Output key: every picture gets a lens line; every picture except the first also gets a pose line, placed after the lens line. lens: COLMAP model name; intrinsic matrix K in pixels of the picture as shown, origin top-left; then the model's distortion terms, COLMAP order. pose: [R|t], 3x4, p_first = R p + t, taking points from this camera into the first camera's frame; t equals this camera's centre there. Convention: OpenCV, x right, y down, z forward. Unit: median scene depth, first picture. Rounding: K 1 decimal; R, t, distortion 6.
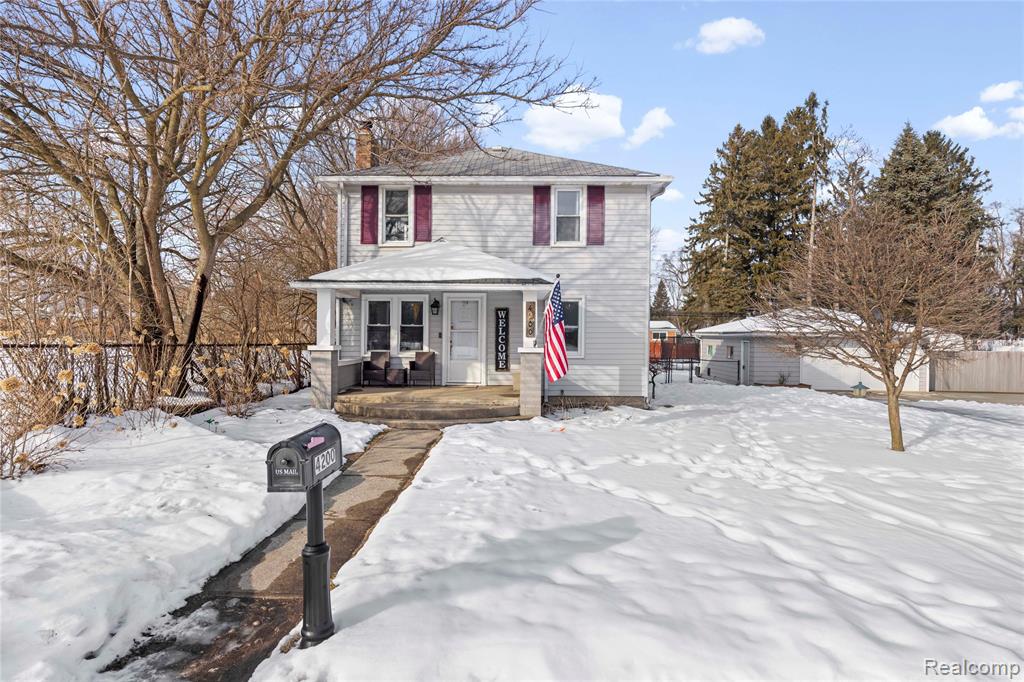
lens RADIAL K [[587.8, 0, 506.0], [0, 587.8, 342.3], [0, 0, 1]] dist [0.002879, 0.000250]
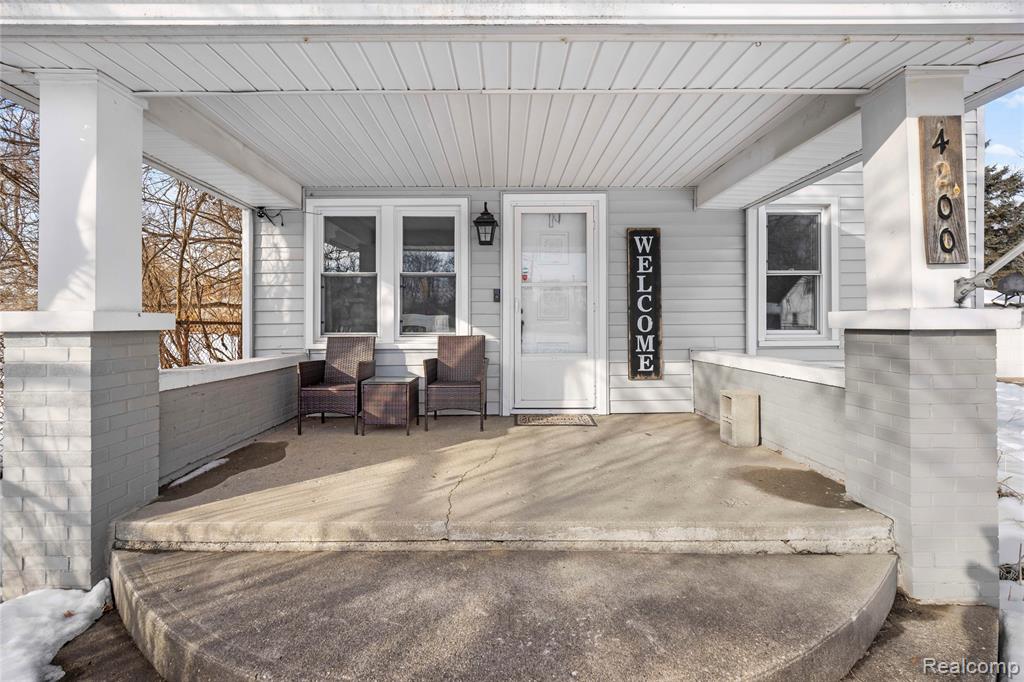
lens RADIAL K [[467.2, 0, 514.4], [0, 467.2, 330.8], [0, 0, 1]] dist [-0.000763, -0.000721]
pose [[0.998869, -0.011987, 0.046014, -0.115639], [0.011874, 0.999926, 0.002727, 0.012512], [-0.046043, -0.002178, 0.998937, 0.669954]]
